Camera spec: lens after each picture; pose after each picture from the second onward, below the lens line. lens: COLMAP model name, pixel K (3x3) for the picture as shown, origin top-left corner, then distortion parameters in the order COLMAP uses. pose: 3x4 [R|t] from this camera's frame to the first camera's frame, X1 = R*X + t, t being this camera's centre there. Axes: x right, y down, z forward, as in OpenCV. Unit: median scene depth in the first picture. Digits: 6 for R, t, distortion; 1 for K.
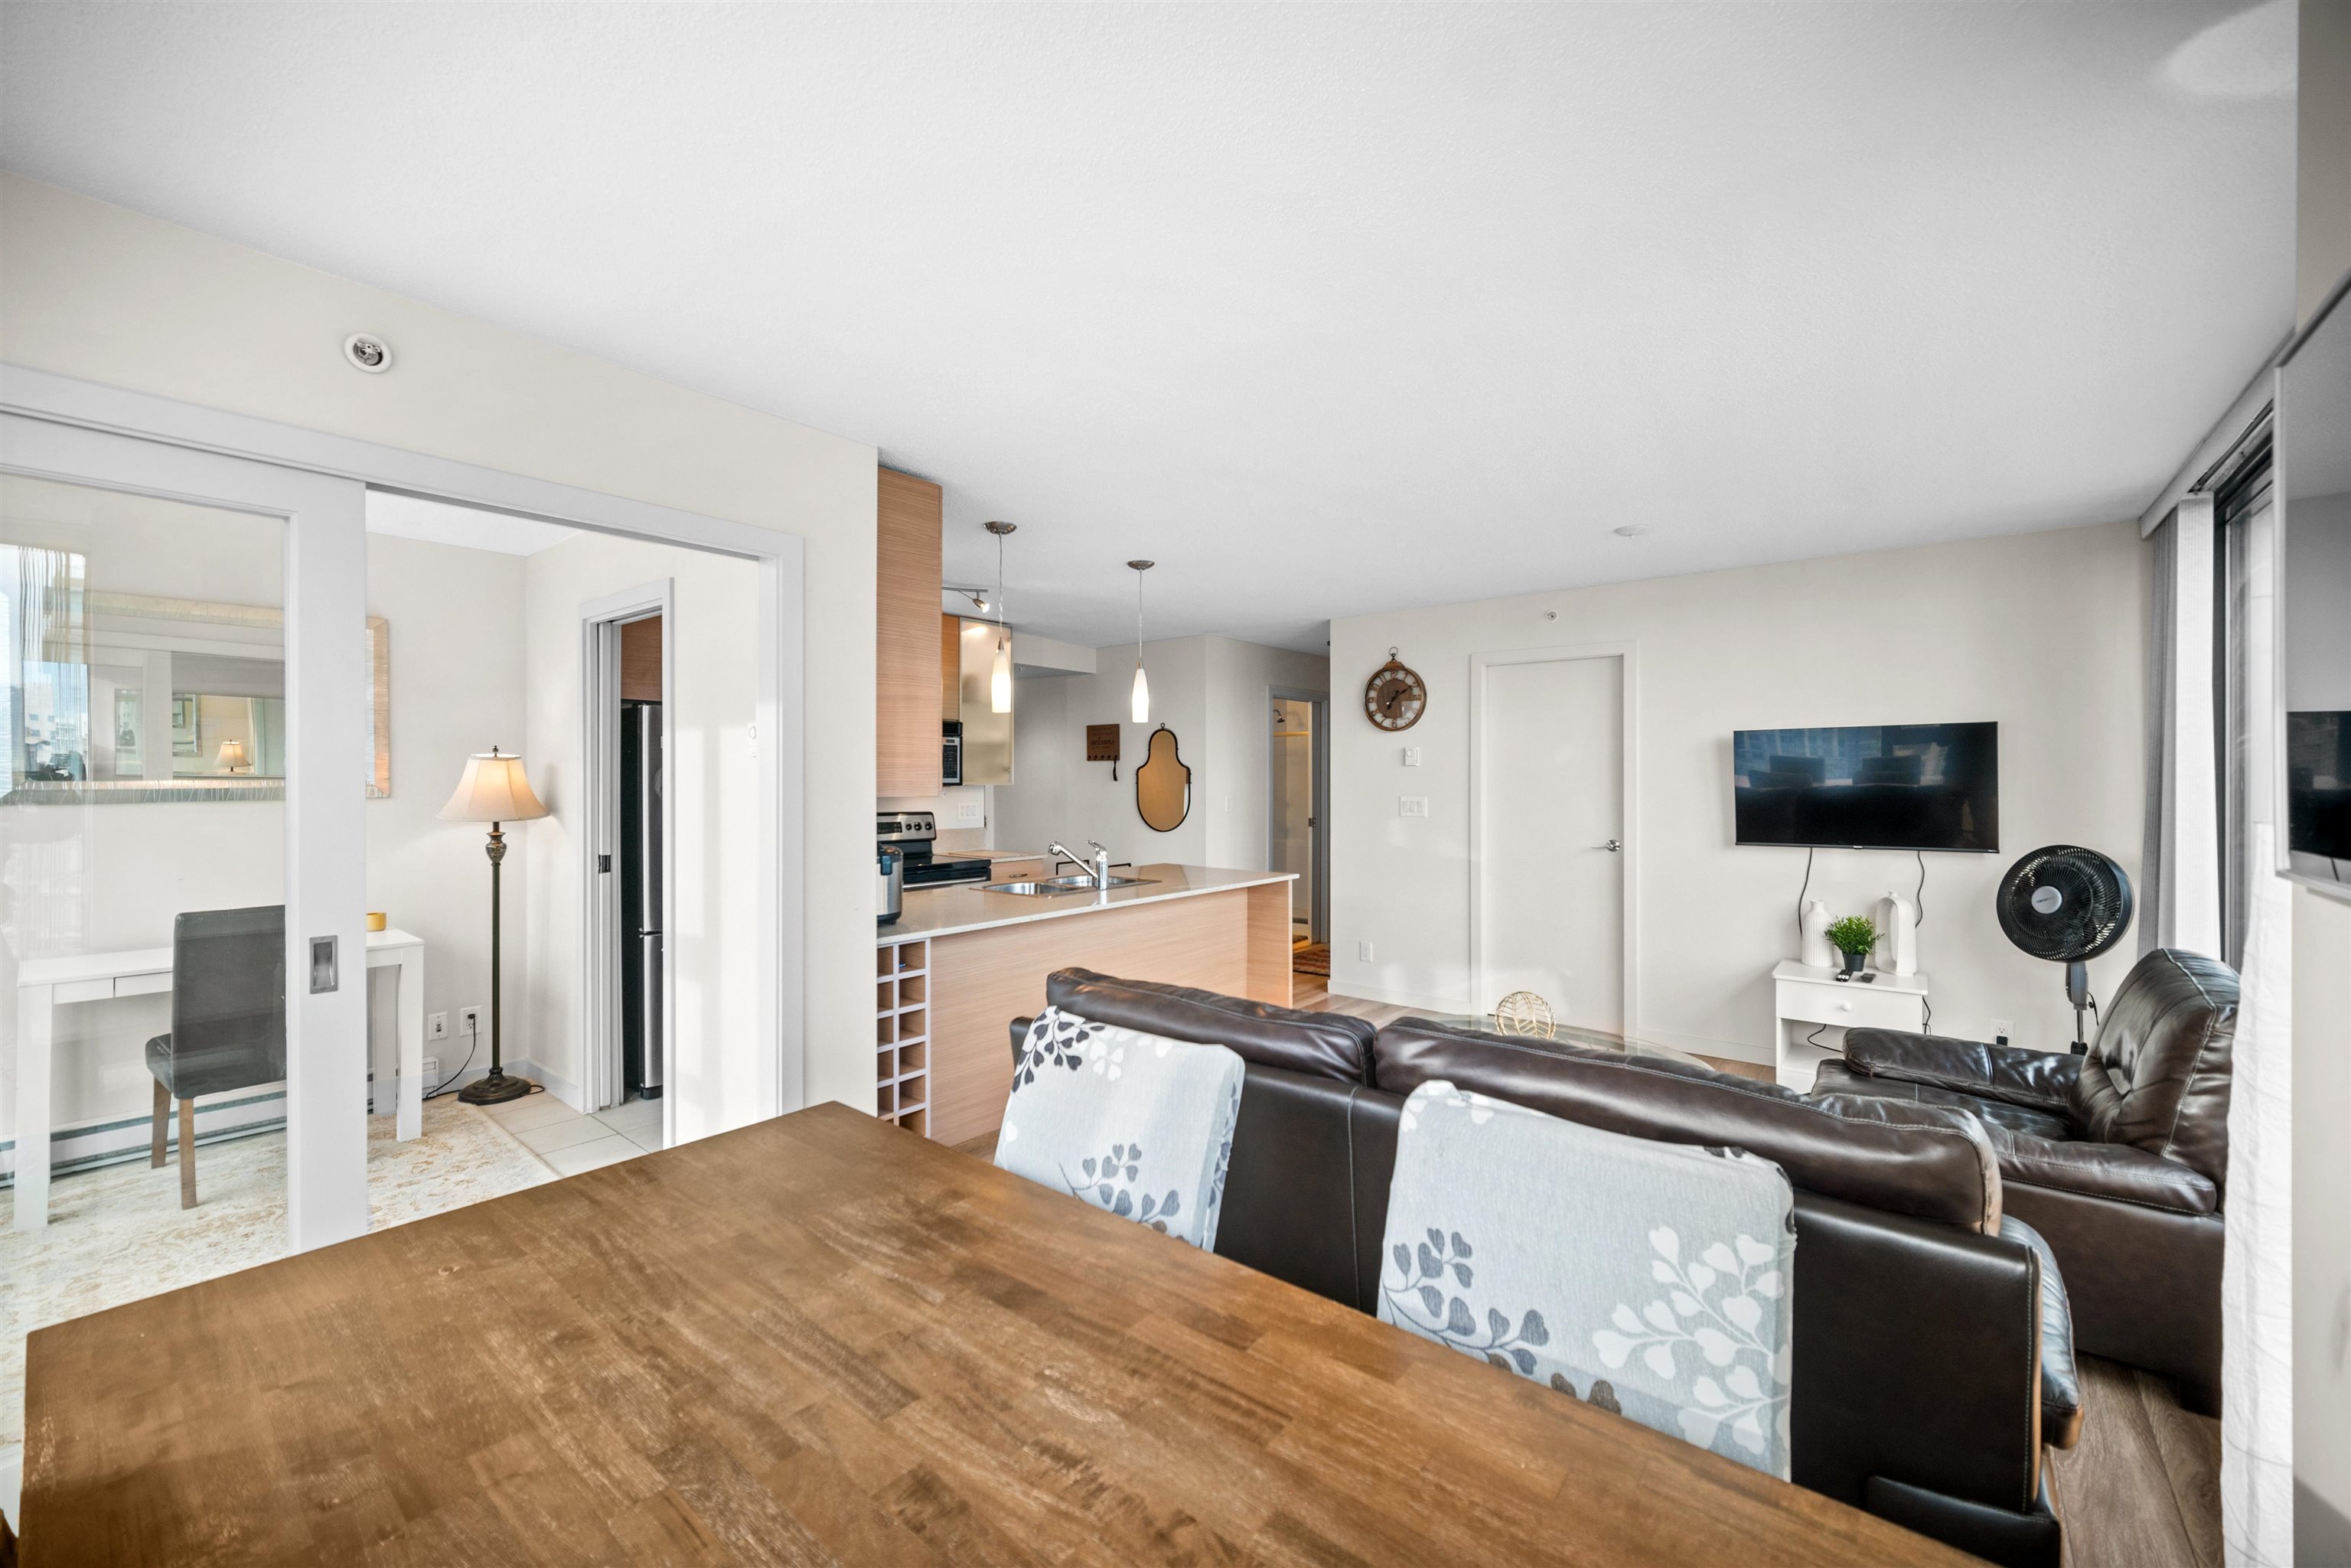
lens RADIAL K [[932.7, 0, 1162.4], [0, 932.7, 776.6], [0, 0, 1]] dist [-0.002757, -0.000279]
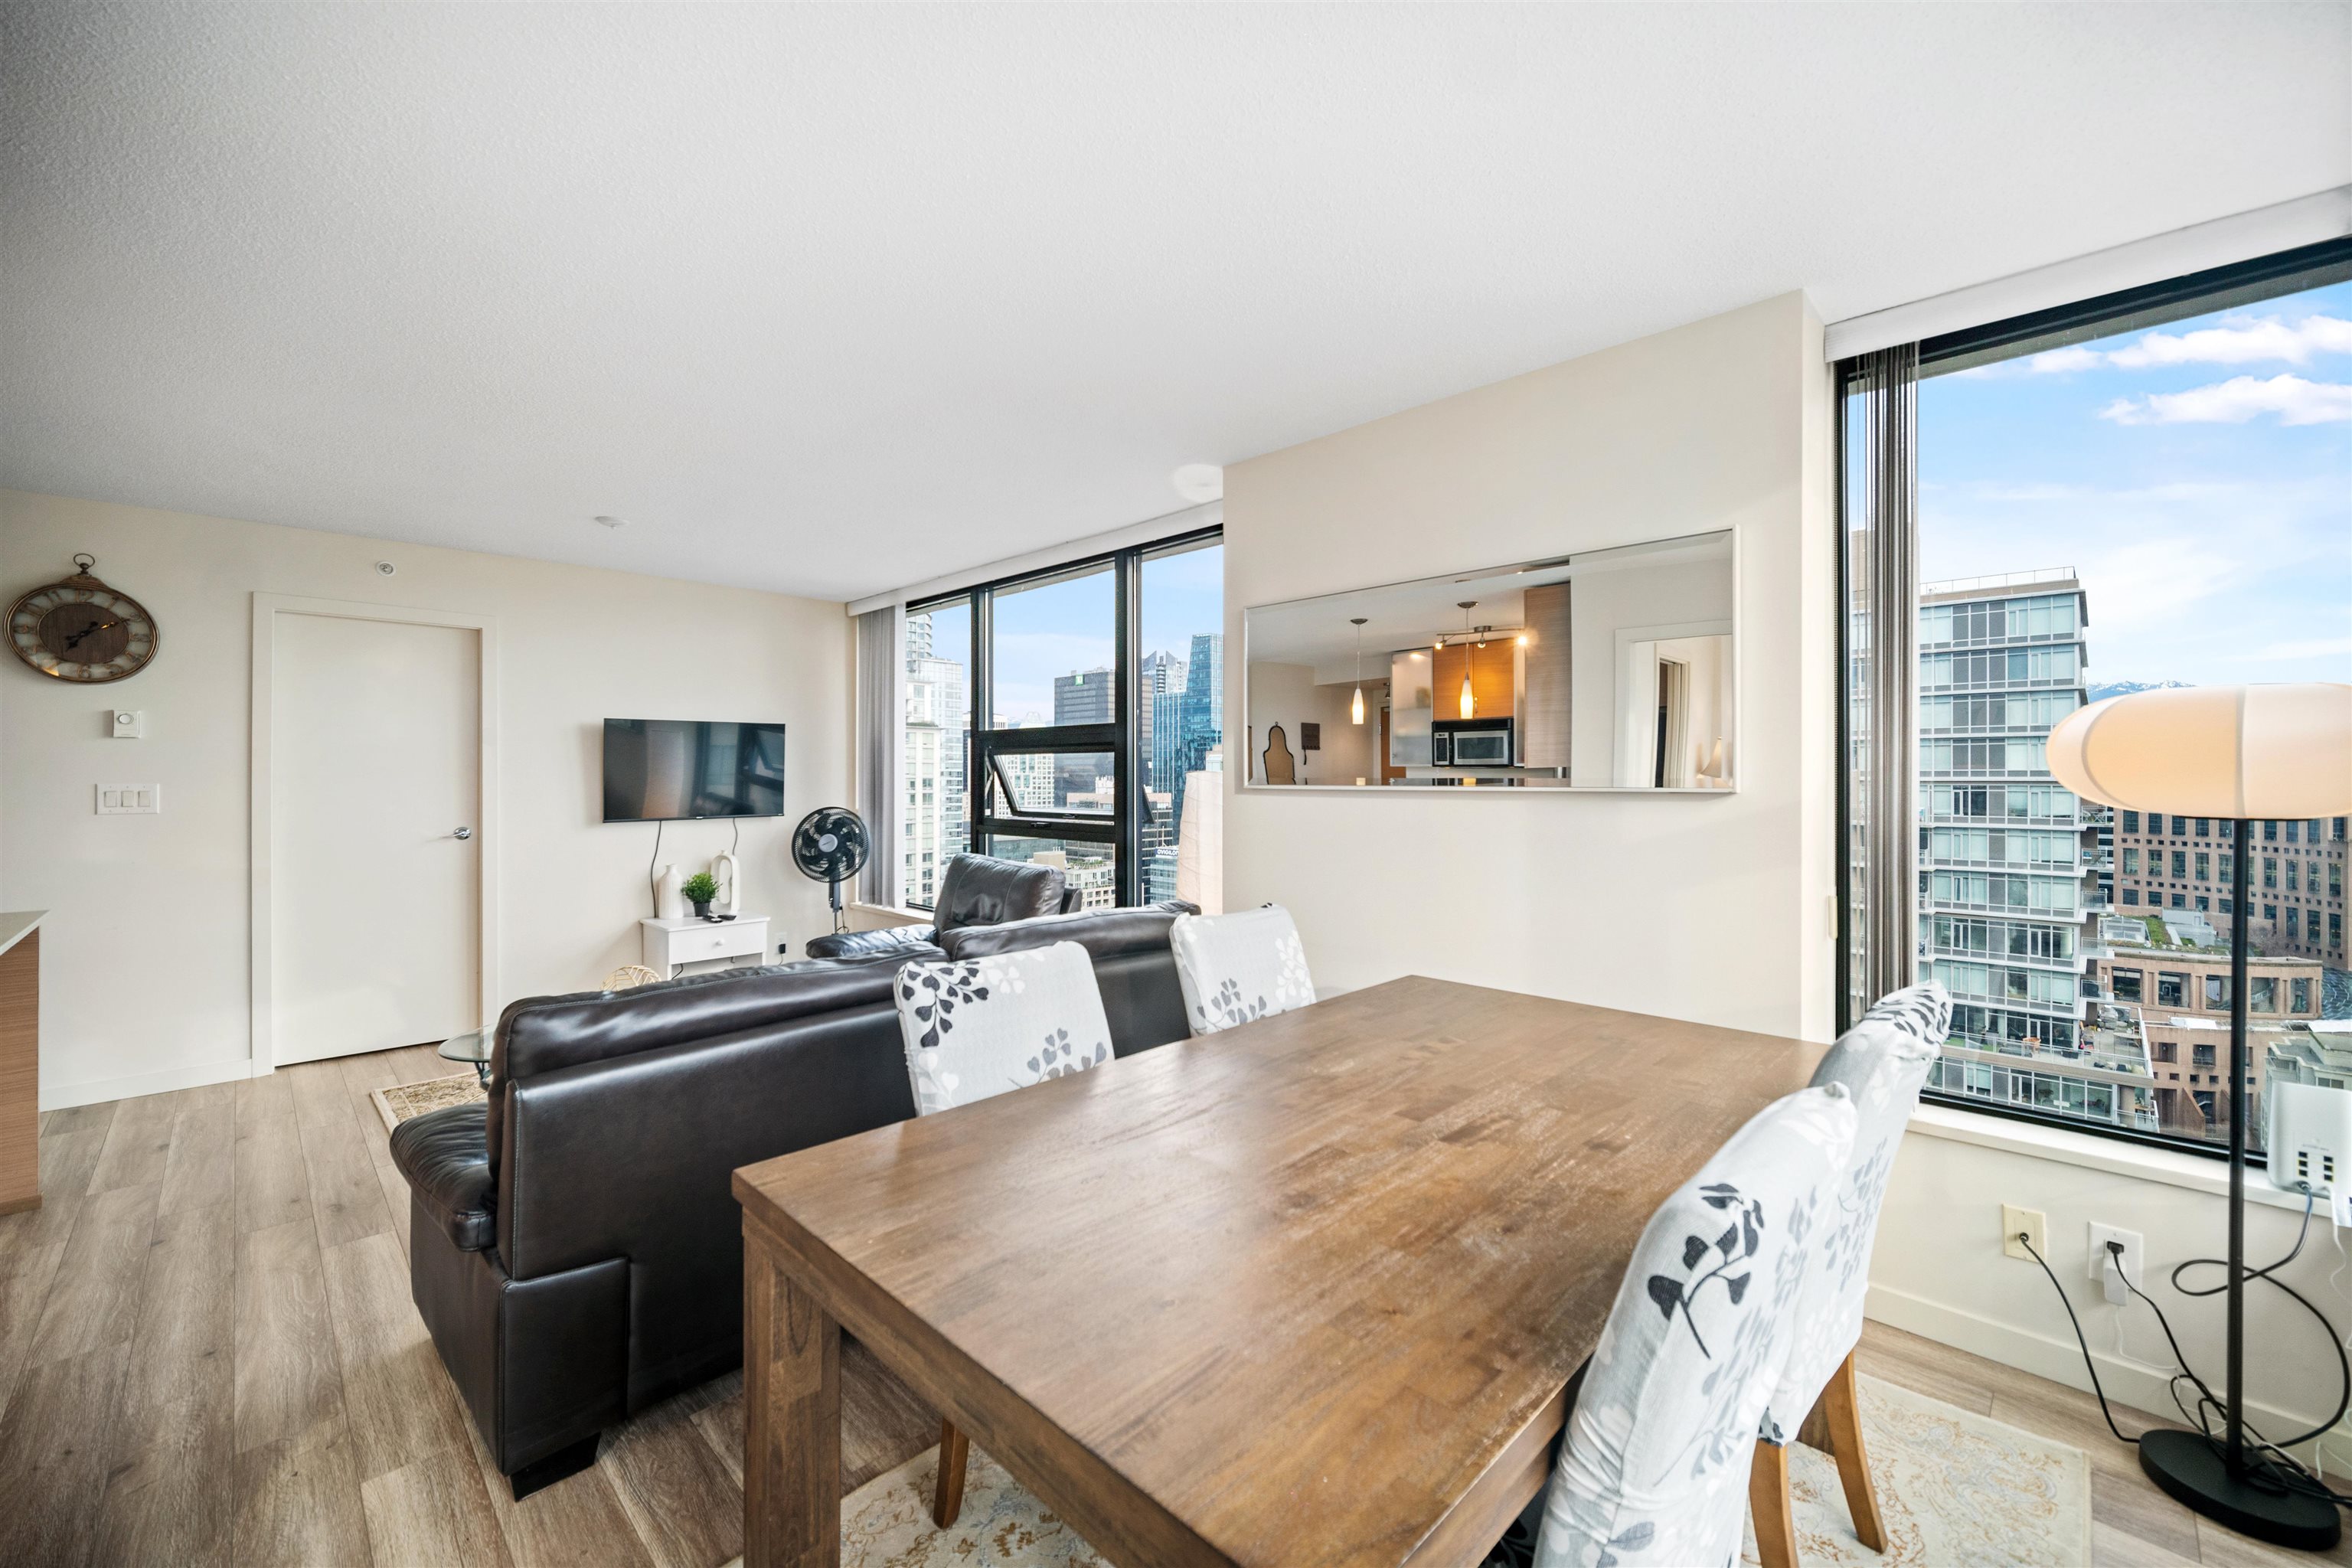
lens RADIAL K [[933.2, 0, 1162.9], [0, 933.2, 776.6], [0, 0, 1]] dist [-0.002757, -0.000279]
pose [[0.093196, 0.002799, 0.995644, -0.408278], [-0.002072, 0.999994, -0.002617, 0.020637], [-0.995646, -0.001819, 0.093202, 0.237490]]
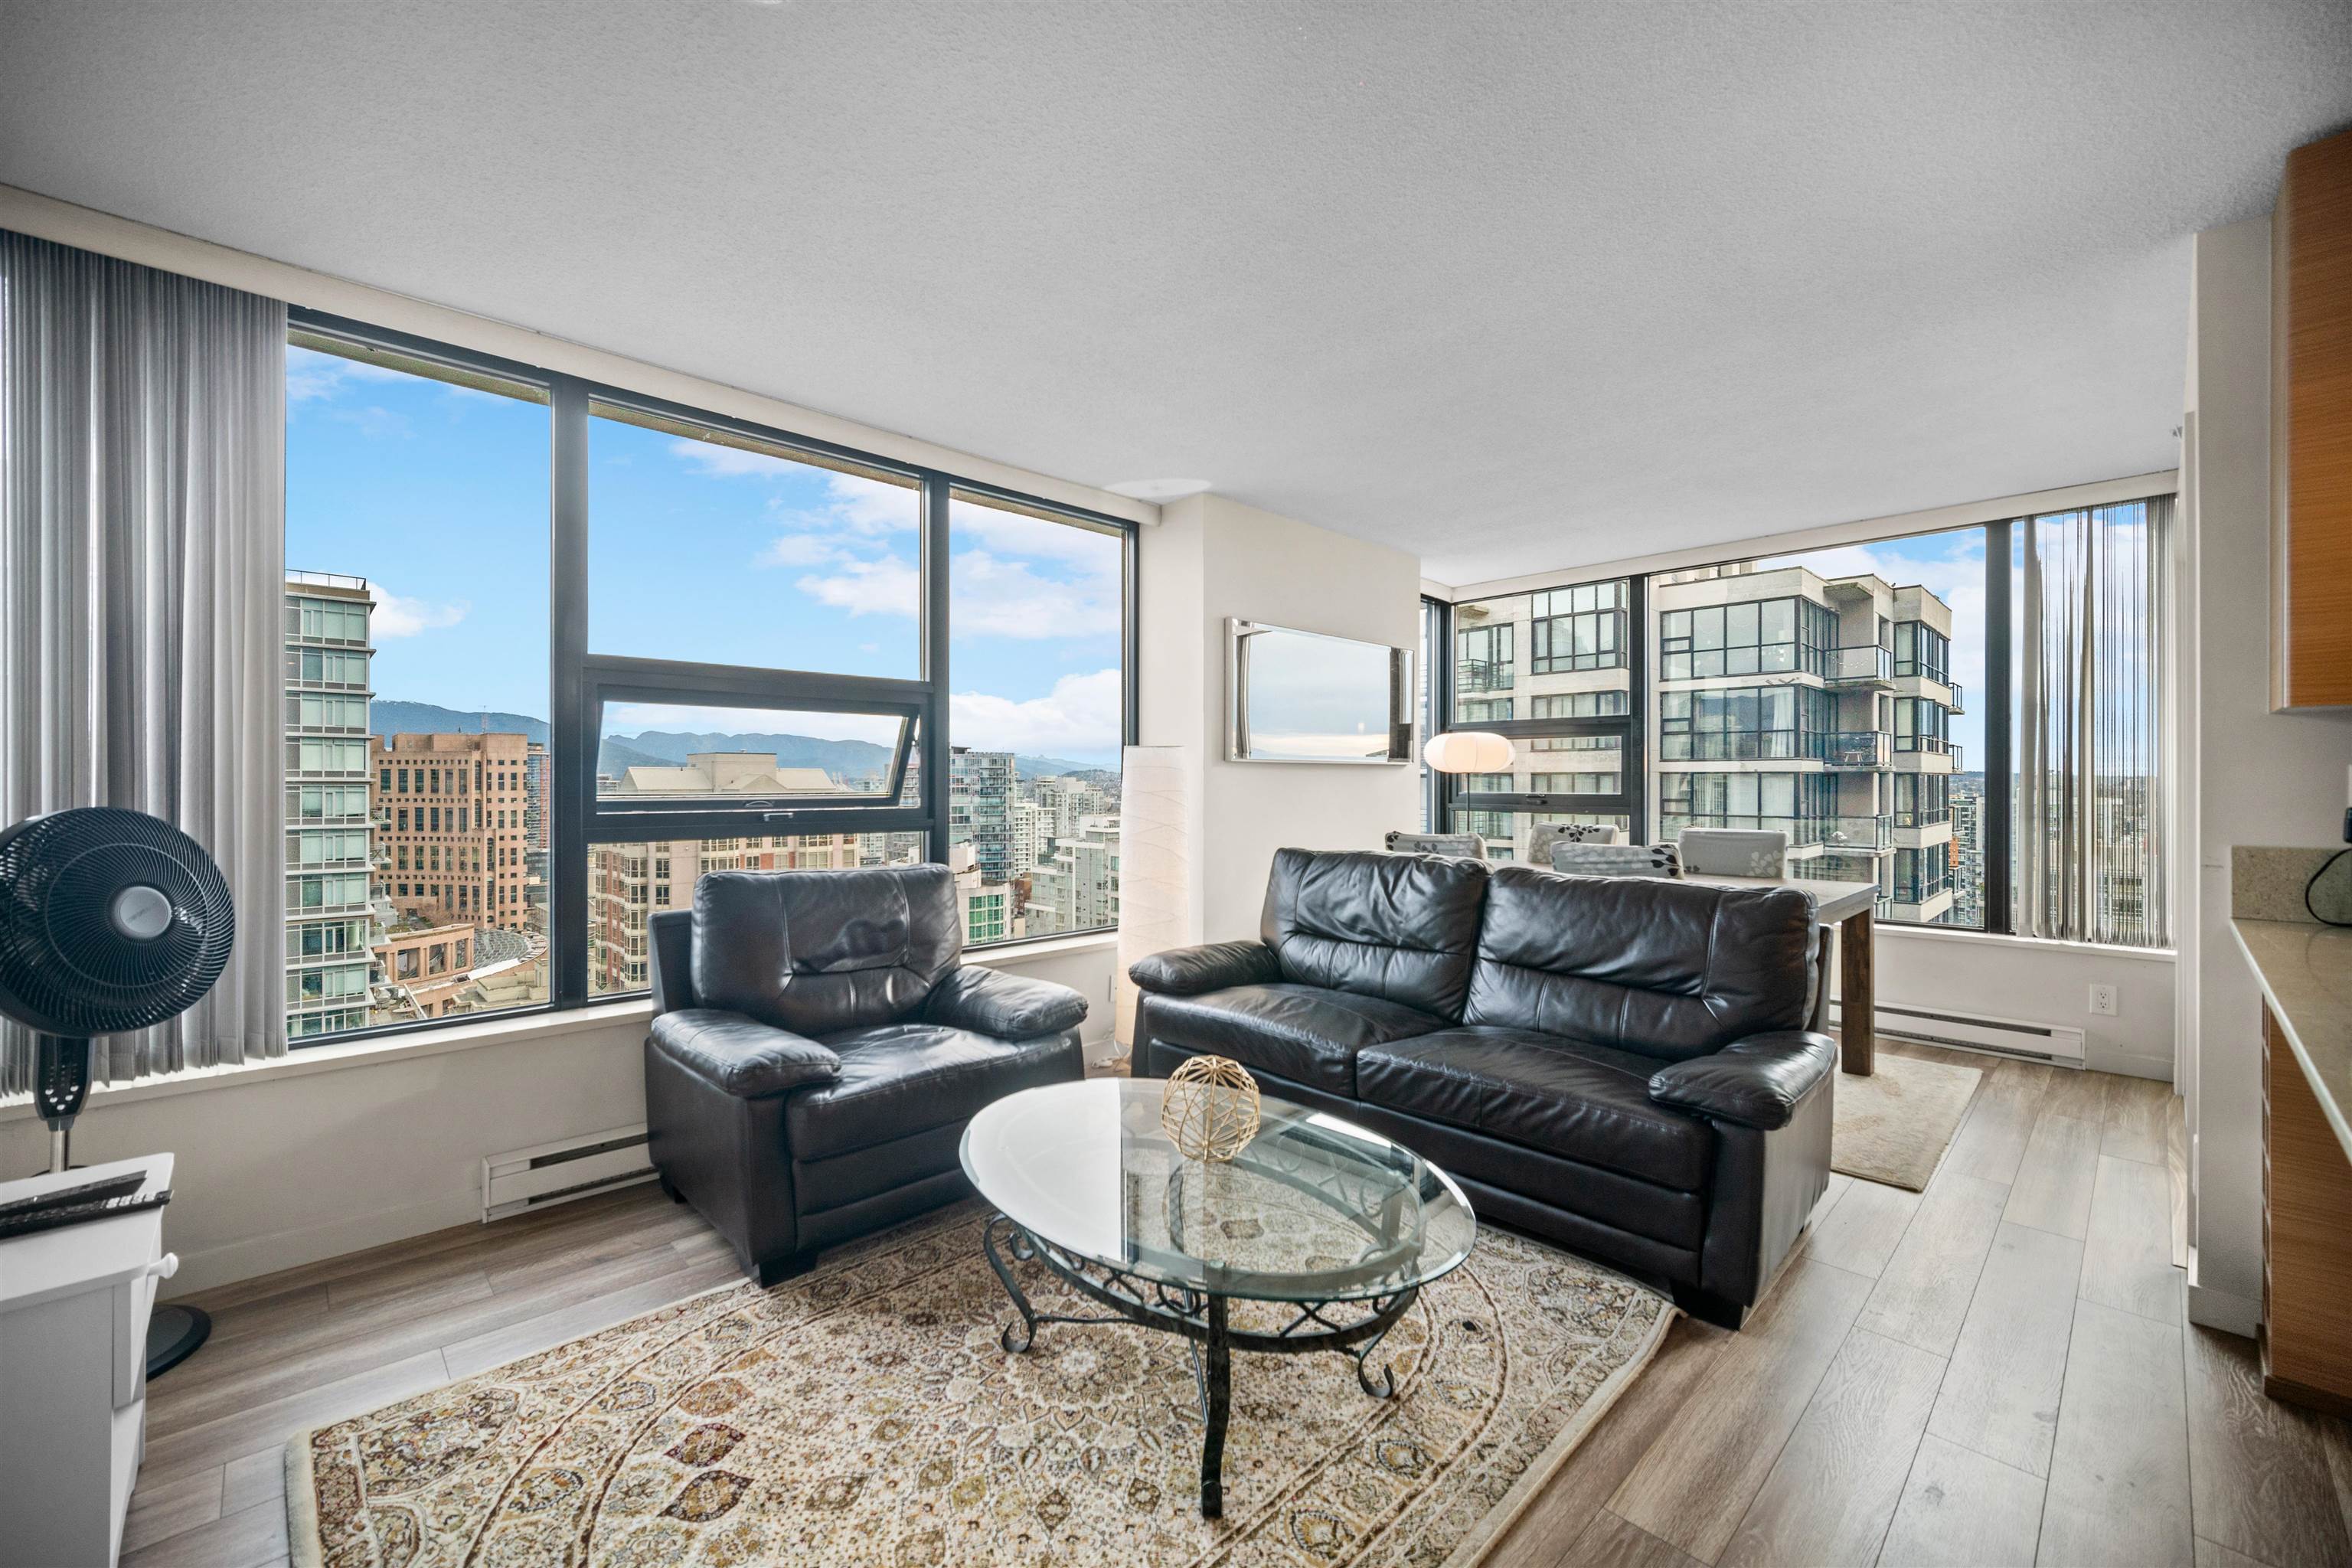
lens RADIAL K [[944.2, 0, 1164.9], [0, 944.2, 779.1], [0, 0, 1]] dist [-0.002374, 0.000154]
pose [[-0.993099, 0.000527, 0.117281, 0.251157], [0.000052, 0.999992, -0.004057, 0.044552], [-0.117282, -0.004023, -0.993090, 1.121617]]
